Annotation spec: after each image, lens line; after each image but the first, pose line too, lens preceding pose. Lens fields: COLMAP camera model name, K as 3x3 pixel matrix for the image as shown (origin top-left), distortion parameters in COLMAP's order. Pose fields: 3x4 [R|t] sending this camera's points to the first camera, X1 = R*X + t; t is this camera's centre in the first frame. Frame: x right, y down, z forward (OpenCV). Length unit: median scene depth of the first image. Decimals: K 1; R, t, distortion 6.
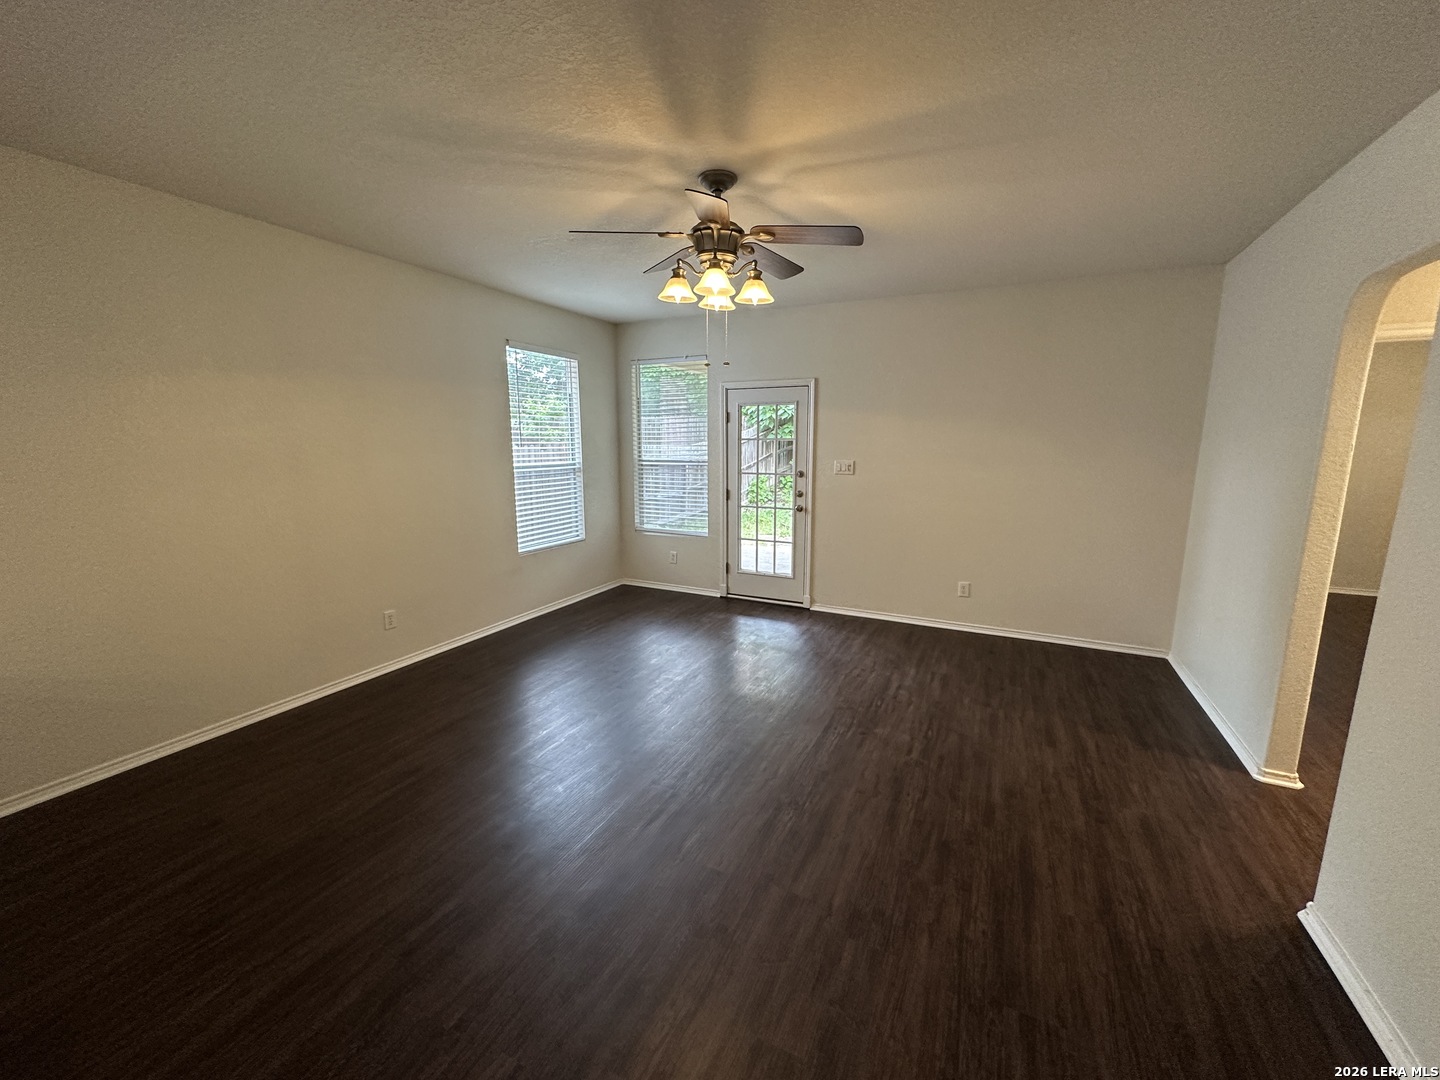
lens RADIAL K [[574.6, 0, 720.0], [0, 574.6, 540.0], [0, 0, 1]] dist [-0.001040, 0.000030]
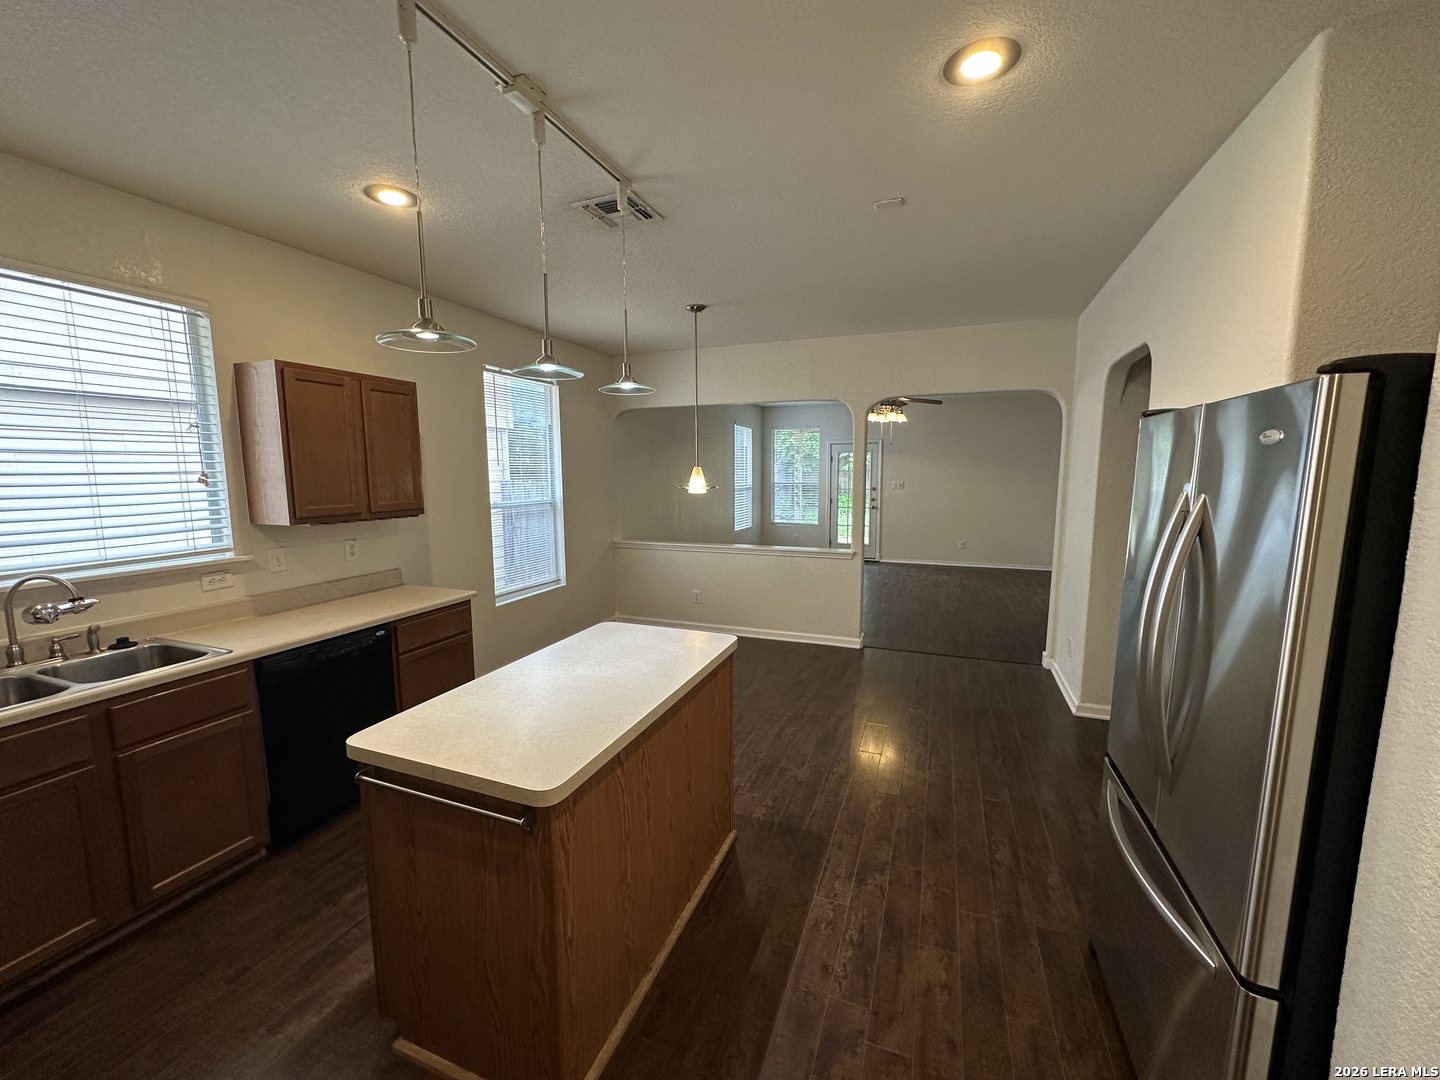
lens RADIAL K [[574.6, 0, 720.0], [0, 574.6, 540.0], [0, 0, 1]] dist [-0.001040, 0.000030]
pose [[0.996220, -0.014757, 0.085604, -0.514281], [0.019243, 0.998471, -0.051816, 0.137334], [-0.084709, 0.053267, 0.994981, -0.805378]]
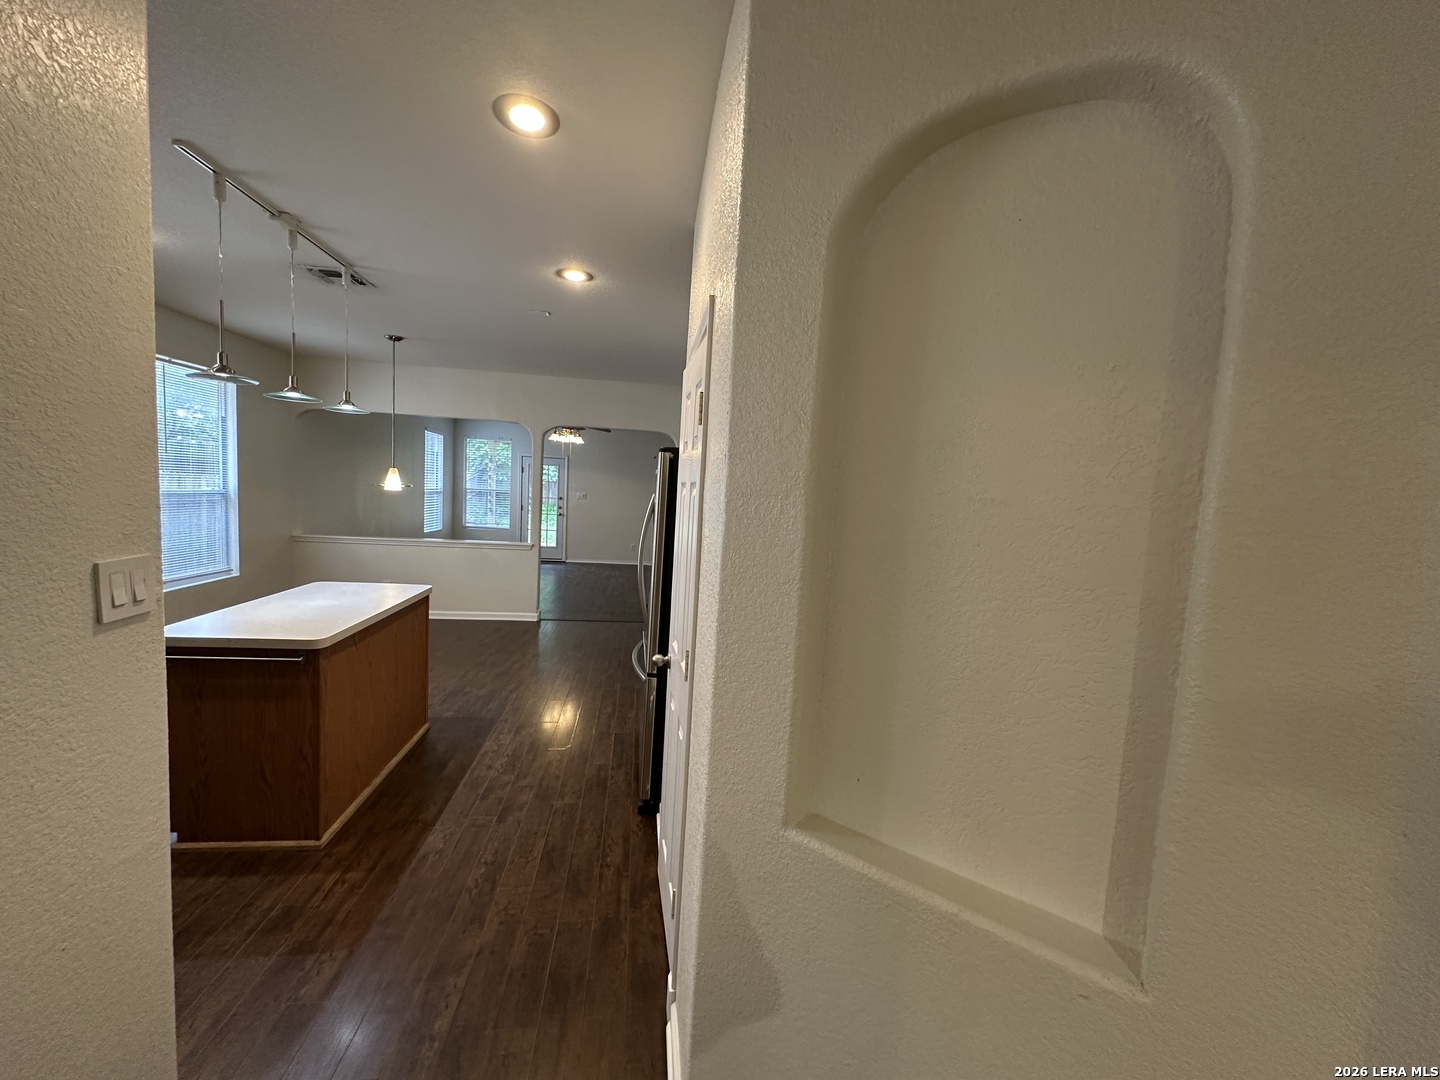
lens RADIAL K [[574.6, 0, 720.0], [0, 574.6, 540.0], [0, 0, 1]] dist [-0.001040, 0.000030]
pose [[0.829369, -0.003087, 0.558693, -0.557116], [0.043314, 0.997330, -0.058789, 0.190259], [-0.557020, 0.072958, 0.827289, -1.084583]]
